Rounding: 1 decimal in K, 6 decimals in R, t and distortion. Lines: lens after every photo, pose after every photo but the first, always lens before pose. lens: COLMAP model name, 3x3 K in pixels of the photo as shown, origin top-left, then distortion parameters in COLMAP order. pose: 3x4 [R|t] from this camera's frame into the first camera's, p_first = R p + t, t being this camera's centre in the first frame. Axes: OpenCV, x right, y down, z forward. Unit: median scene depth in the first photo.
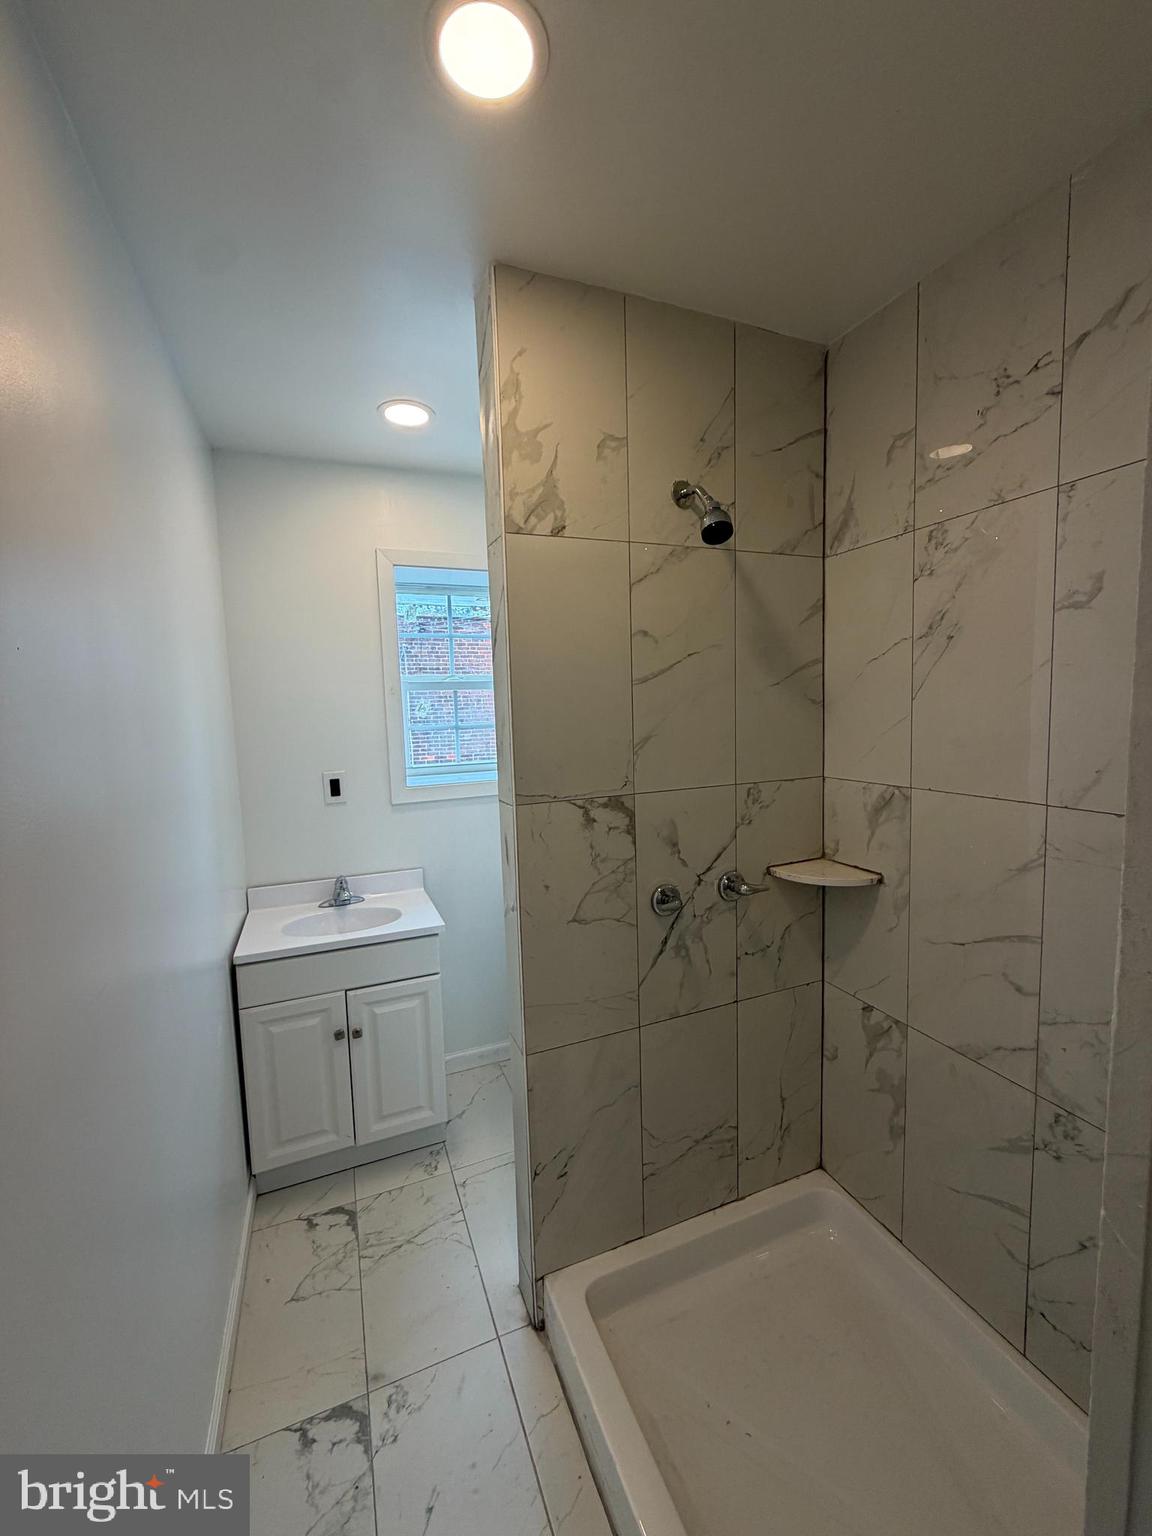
lens RADIAL K [[612.4, 0, 578.1], [0, 612.4, 763.6], [0, 0, 1]] dist [0.000474, 0.000151]
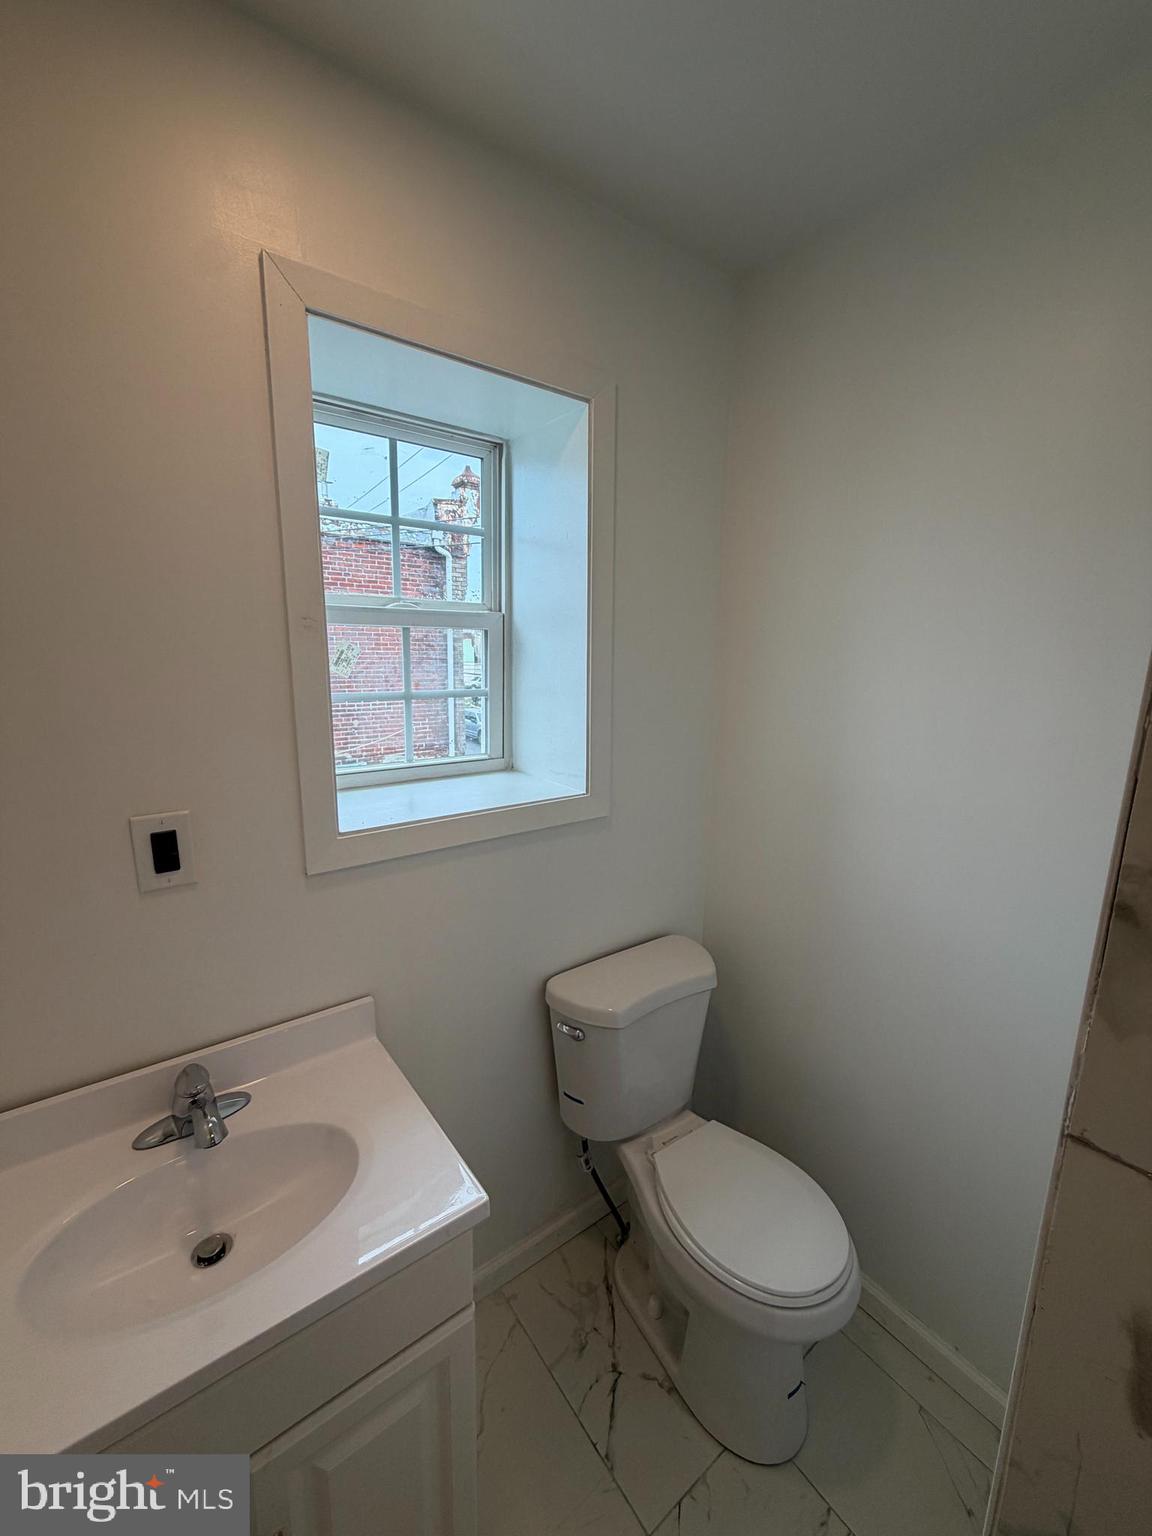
lens RADIAL K [[612.4, 0, 578.1], [0, 612.4, 763.6], [0, 0, 1]] dist [0.000474, 0.000151]
pose [[0.967664, -0.003425, 0.252220, -0.230467], [-0.019443, 0.995920, 0.088122, -0.062402], [-0.251493, -0.090177, 0.963649, 0.534666]]
